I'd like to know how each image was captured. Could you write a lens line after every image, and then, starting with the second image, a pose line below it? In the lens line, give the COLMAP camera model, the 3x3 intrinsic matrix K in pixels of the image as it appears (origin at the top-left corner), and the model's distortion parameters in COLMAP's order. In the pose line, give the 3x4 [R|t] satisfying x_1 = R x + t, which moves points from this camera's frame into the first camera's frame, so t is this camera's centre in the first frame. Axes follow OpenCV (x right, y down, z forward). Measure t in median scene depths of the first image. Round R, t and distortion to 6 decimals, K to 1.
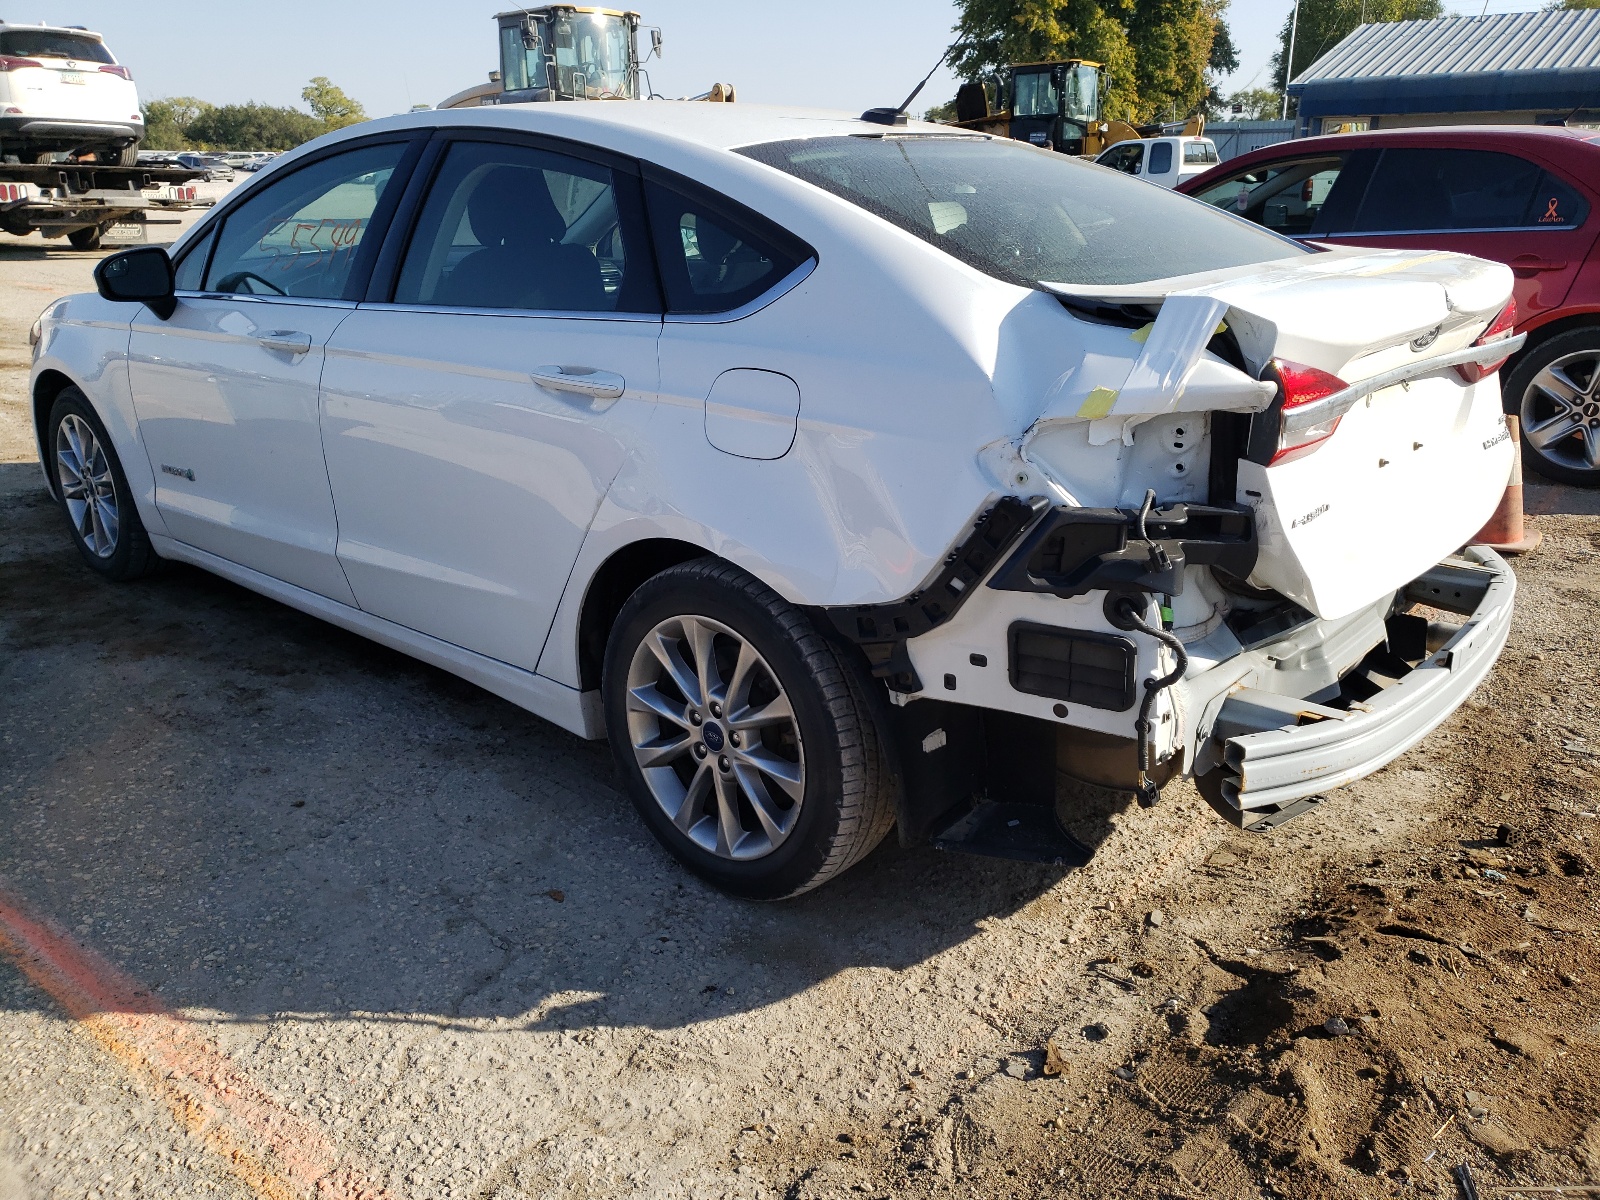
lens RADIAL K [[1236.4, 0, 800.0], [0, 1236.4, 600.0], [0, 0, 1]] dist [0.028180, 0.005006]
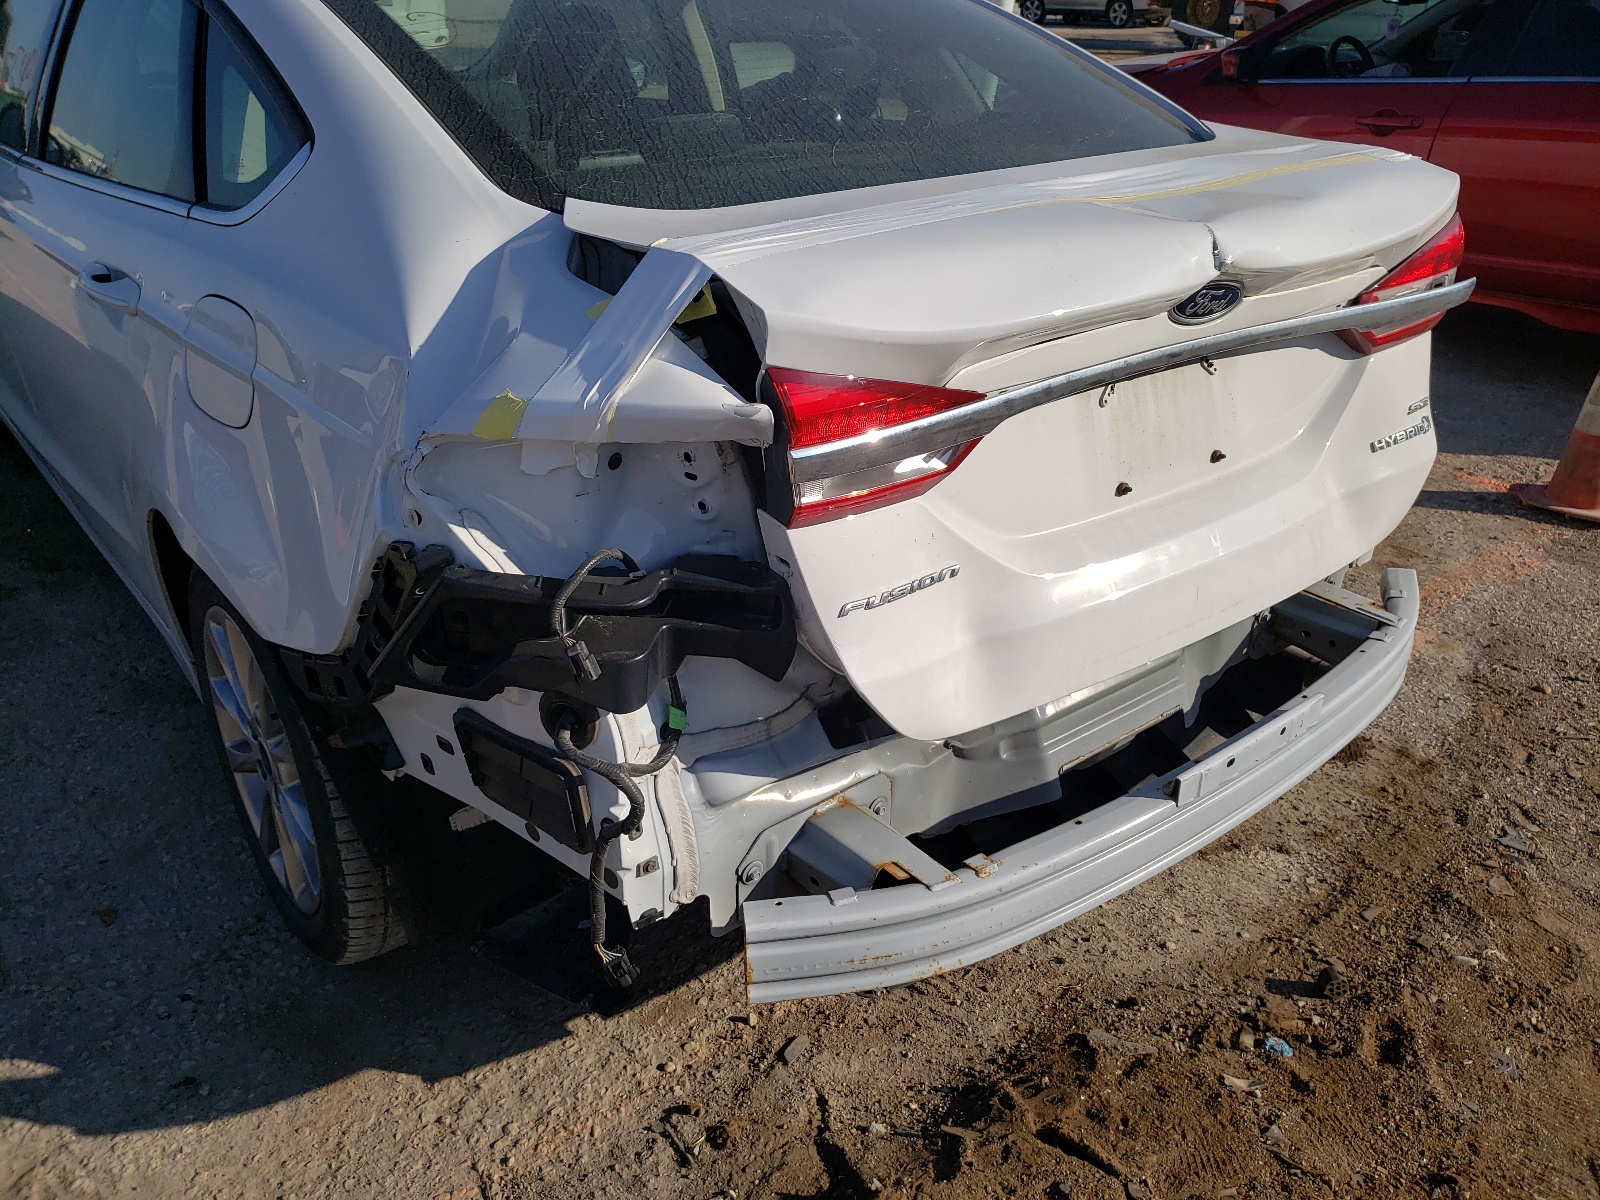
lens RADIAL K [[1228.9, 0, 800.0], [0, 1228.9, 600.0], [0, 0, 1]] dist [0.034234, -0.055618]
pose [[0.983463, 0.091254, -0.156442, 0.415608], [-0.067996, 0.986638, 0.148061, -0.141580], [0.167863, -0.134975, 0.976526, 0.317638]]
